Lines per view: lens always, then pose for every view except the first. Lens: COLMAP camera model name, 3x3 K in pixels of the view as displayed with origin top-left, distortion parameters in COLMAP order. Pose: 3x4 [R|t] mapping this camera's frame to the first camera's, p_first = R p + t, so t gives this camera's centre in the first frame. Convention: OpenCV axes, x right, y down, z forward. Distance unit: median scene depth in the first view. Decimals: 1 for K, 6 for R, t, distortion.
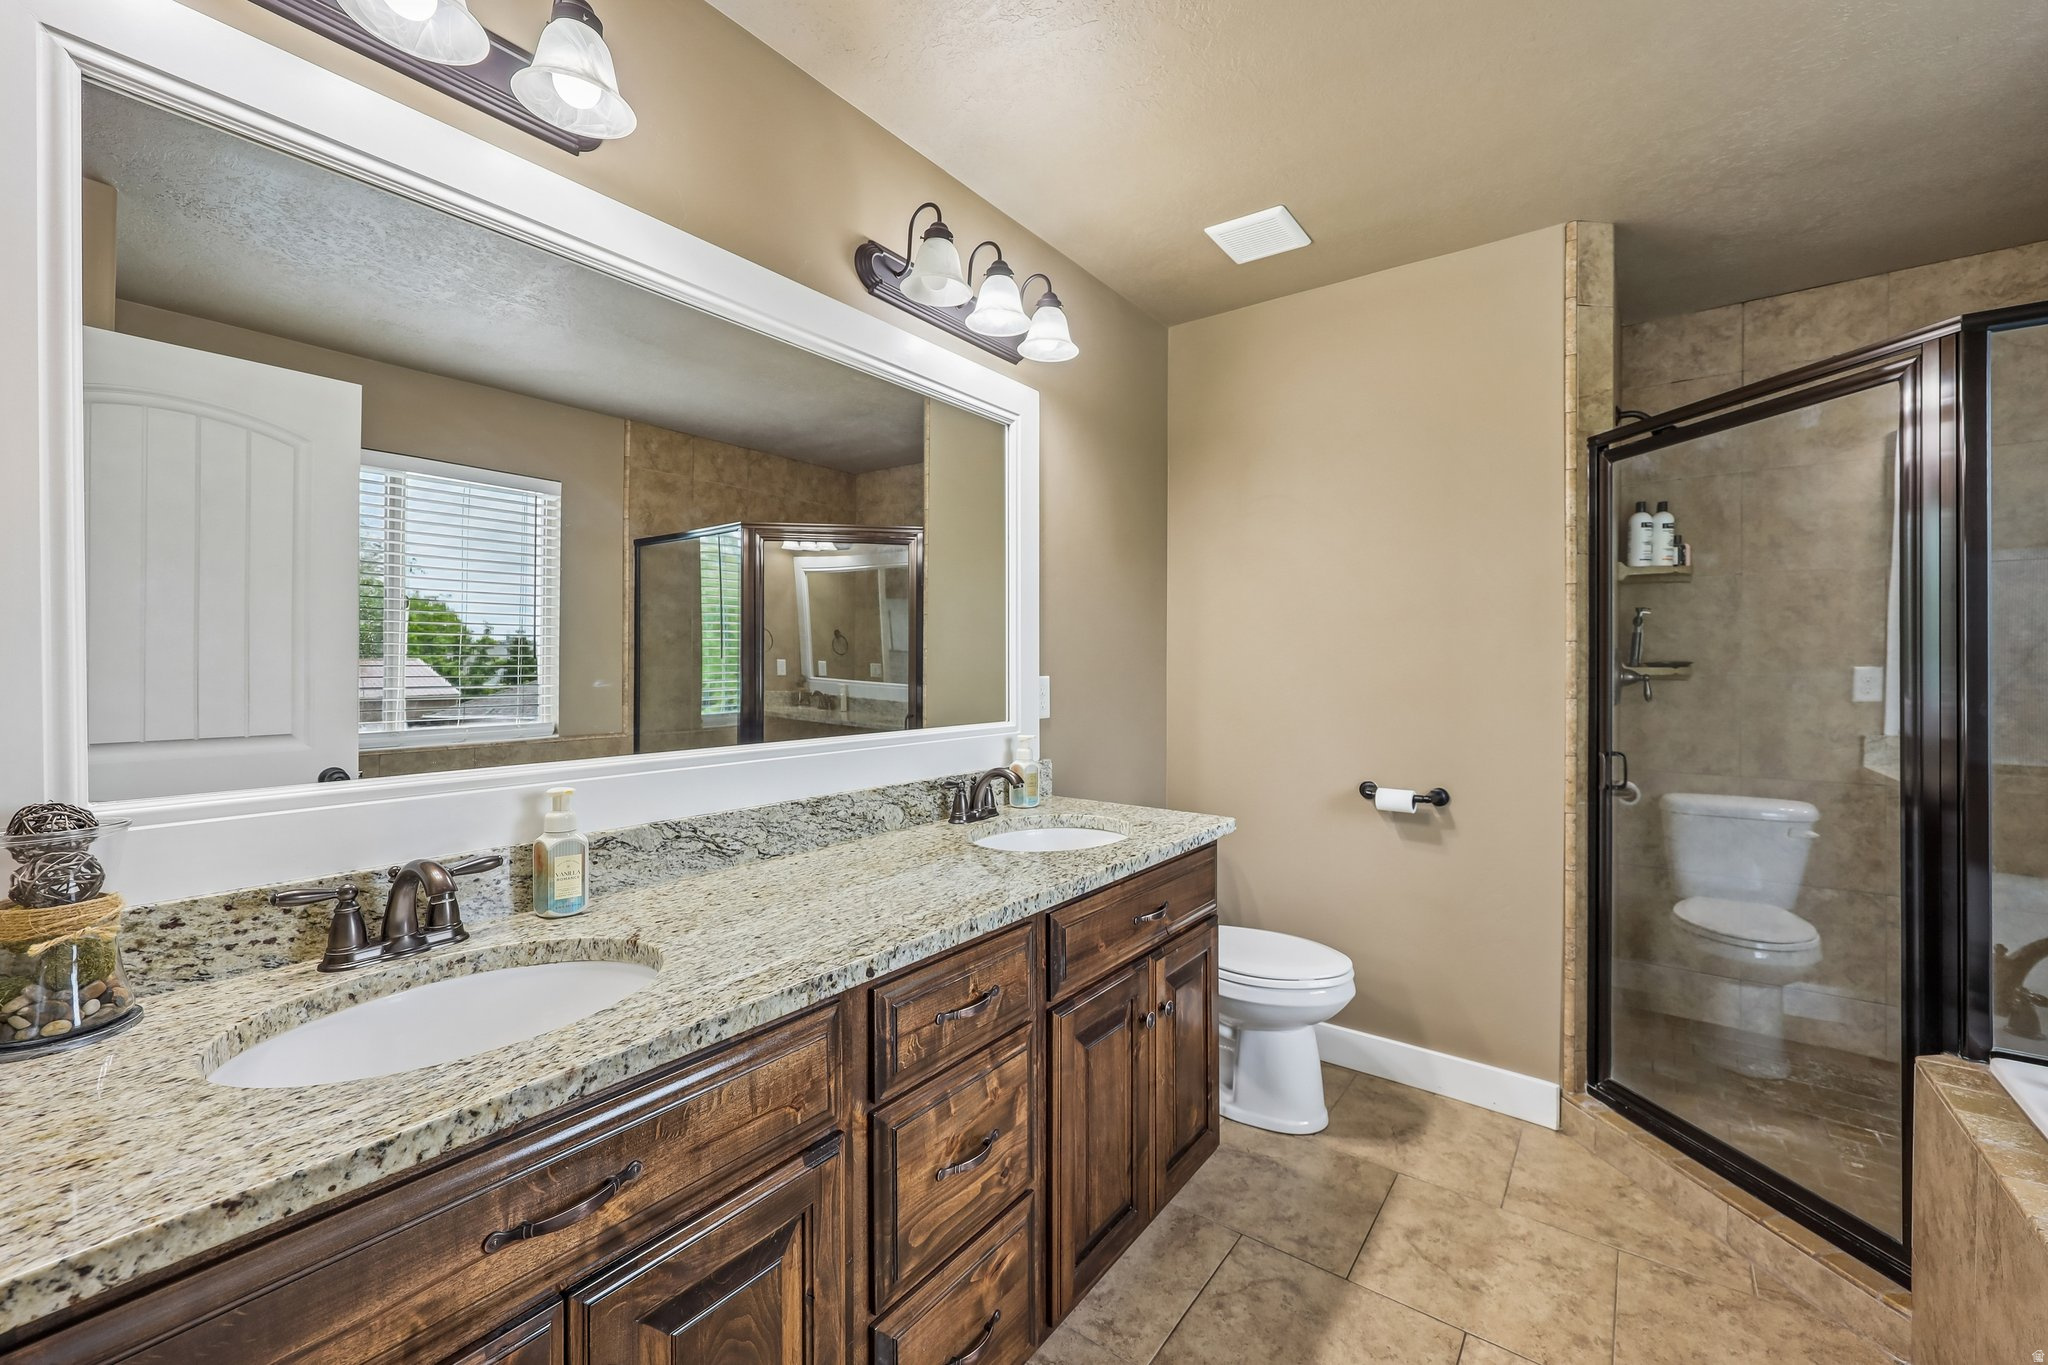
lens RADIAL K [[834.9, 0, 1021.0], [0, 834.9, 665.7], [0, 0, 1]] dist [-0.001107, -0.000289]
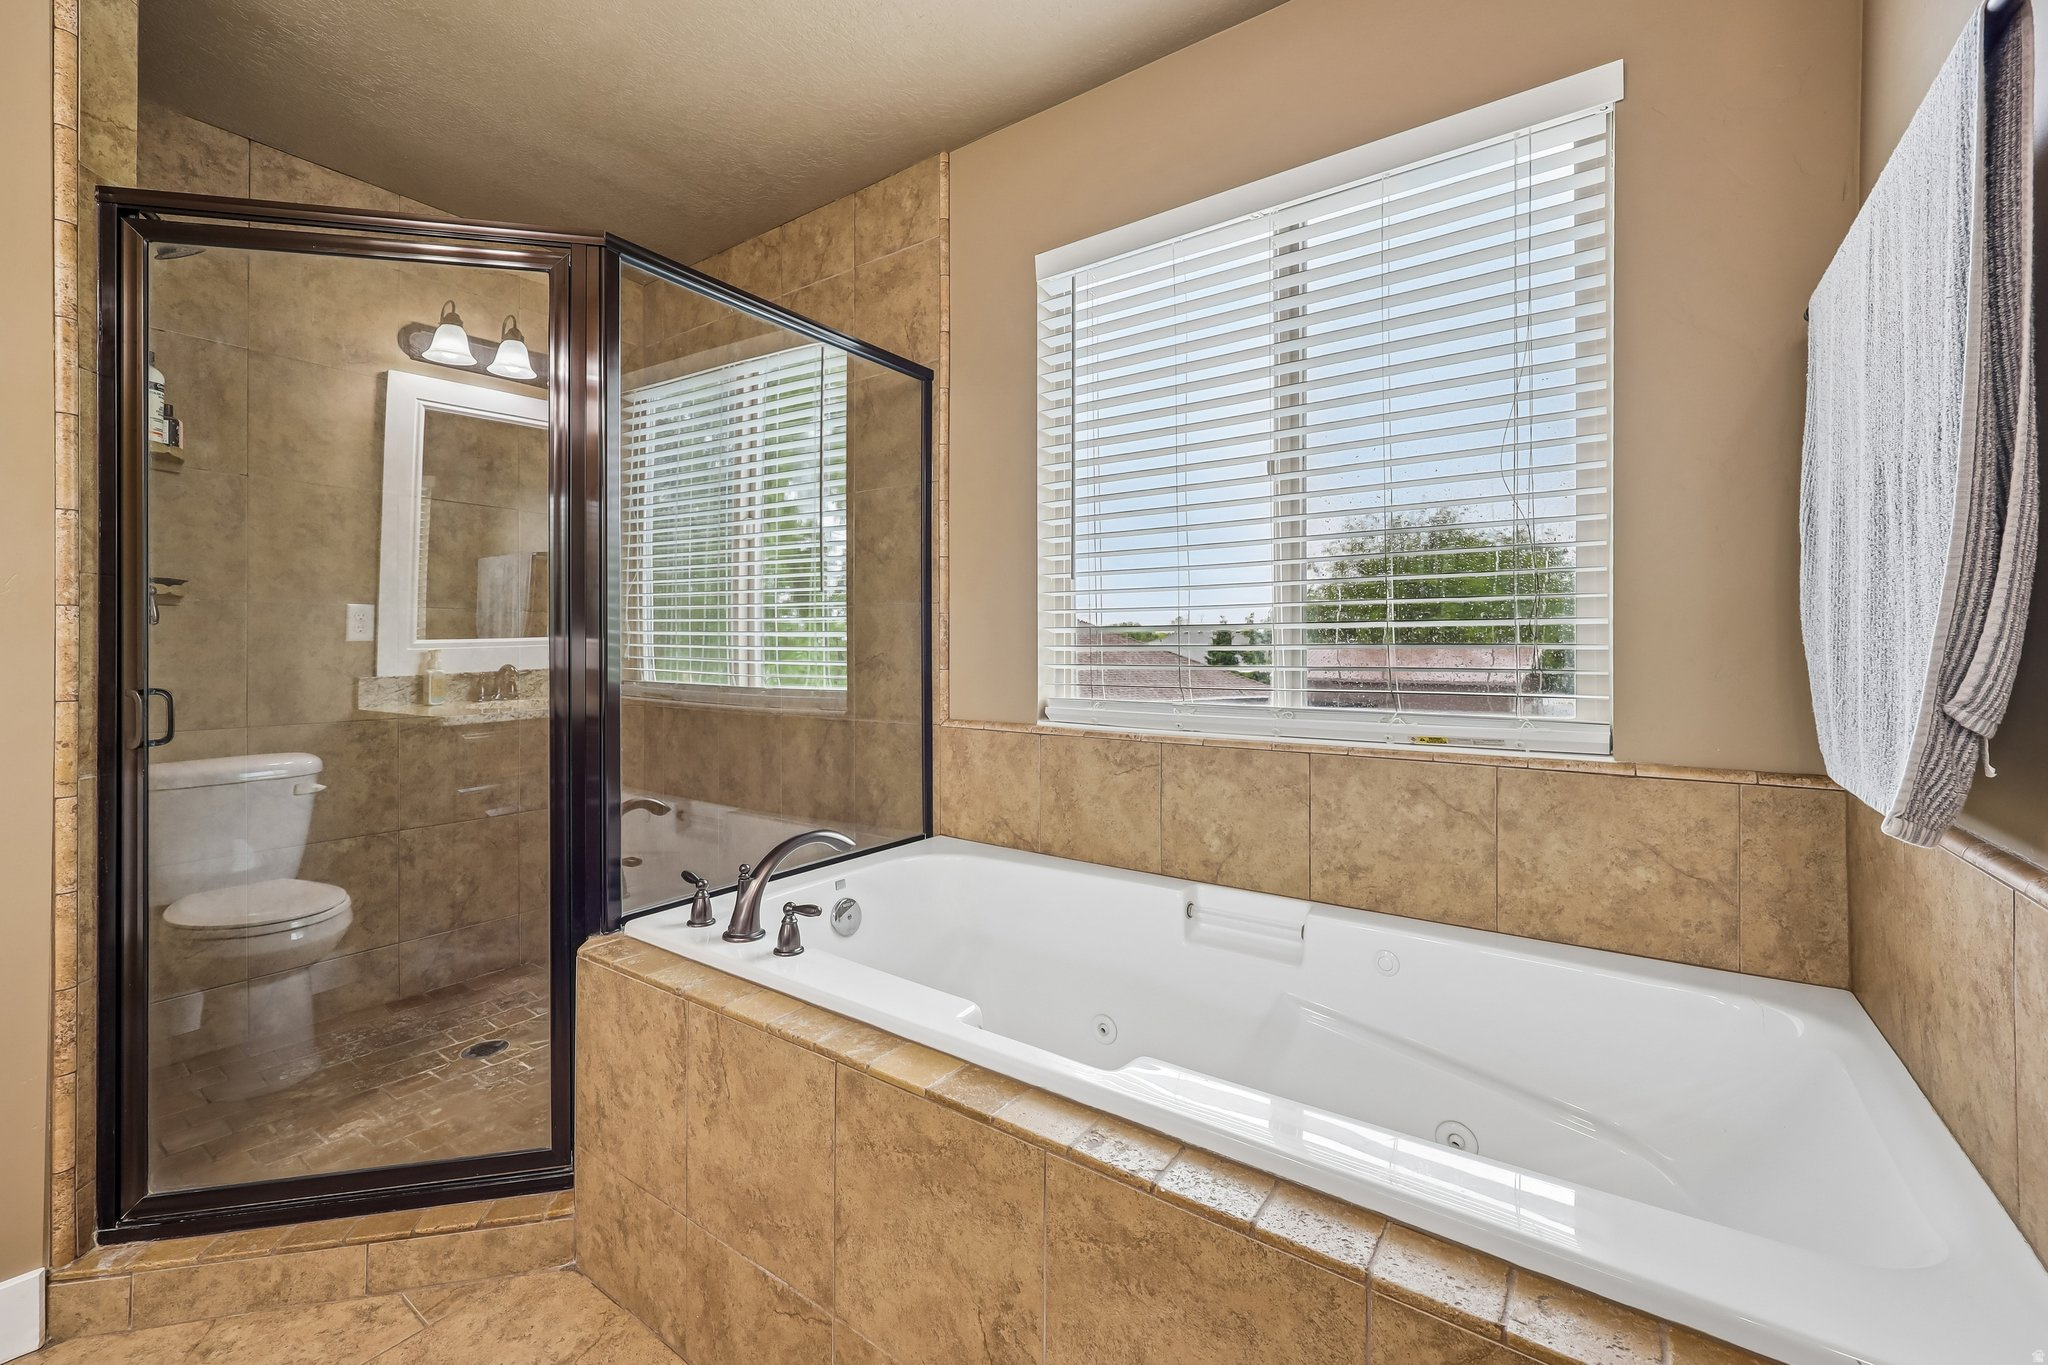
lens RADIAL K [[834.9, 0, 1032.9], [0, 834.9, 648.9], [0, 0, 1]] dist [-0.001107, -0.000289]
pose [[-0.042279, 0.000713, 0.999106, 0.029528], [0.006968, 0.999976, -0.000419, 0.068211], [-0.999082, 0.006944, -0.042283, 0.300214]]
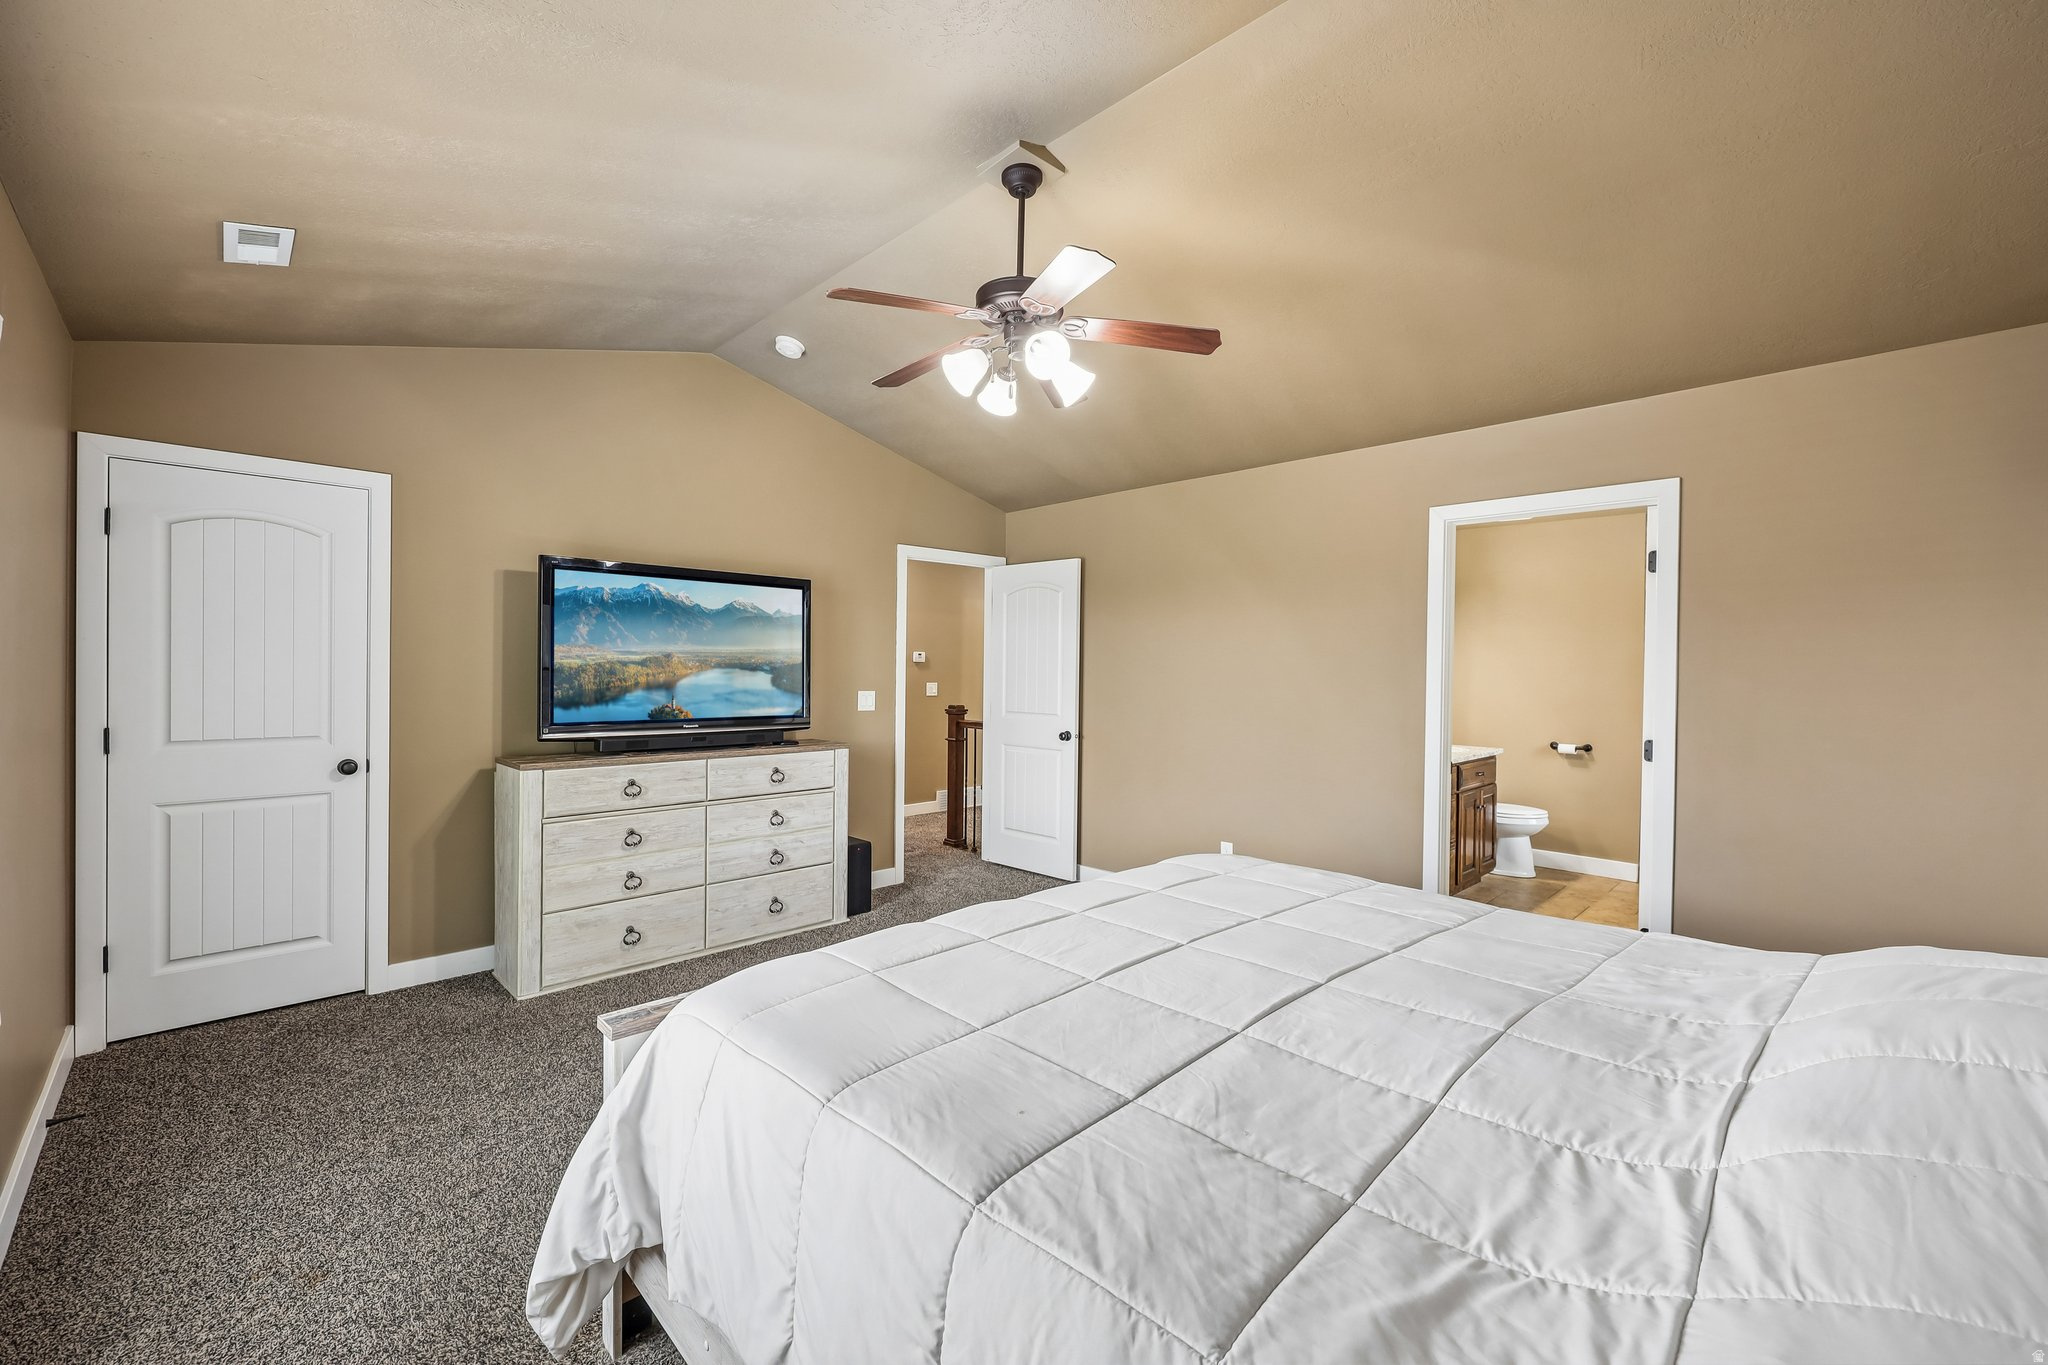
lens RADIAL K [[834.9, 0, 1024.6], [0, 834.9, 690.6], [0, 0, 1]] dist [-0.001107, -0.000289]
pose [[0.989504, 0.018347, -0.143337, -0.738671], [-0.018367, 0.999831, 0.001186, 0.020745], [0.143335, 0.001459, 0.989673, -1.564011]]
